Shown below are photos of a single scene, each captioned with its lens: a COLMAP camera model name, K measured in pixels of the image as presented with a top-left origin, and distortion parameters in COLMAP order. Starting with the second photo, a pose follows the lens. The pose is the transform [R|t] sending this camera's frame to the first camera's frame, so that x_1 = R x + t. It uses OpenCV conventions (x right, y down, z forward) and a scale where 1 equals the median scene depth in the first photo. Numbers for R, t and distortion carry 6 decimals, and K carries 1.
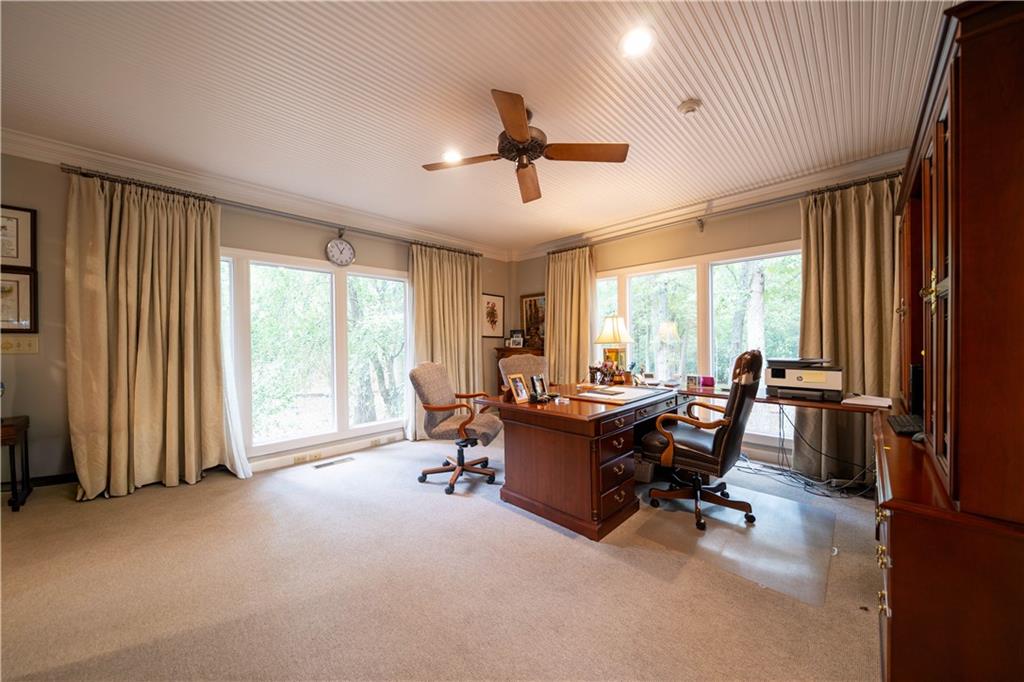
lens RADIAL K [[367.6, 0, 518.2], [0, 367.6, 350.9], [0, 0, 1]] dist [-0.000172, -0.000046]
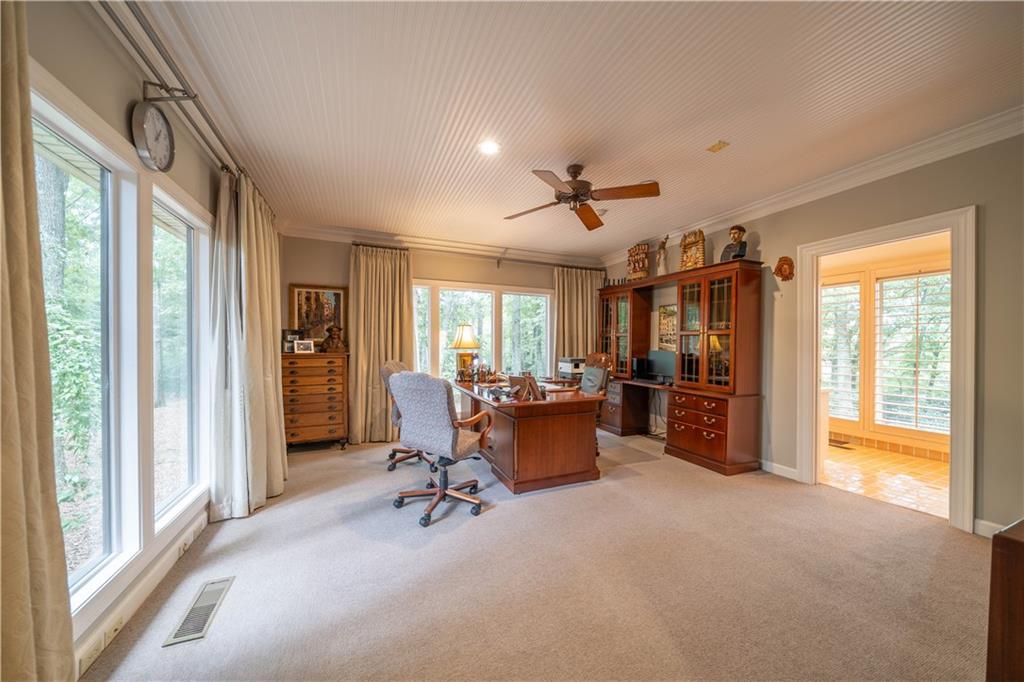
lens RADIAL K [[367.6, 0, 518.2], [0, 367.6, 350.9], [0, 0, 1]] dist [-0.000172, -0.000046]
pose [[0.347563, -0.000668, 0.937657, -0.737906], [0.018088, 0.999818, -0.005992, -0.001684], [-0.937482, 0.019043, 0.347512, 0.437485]]
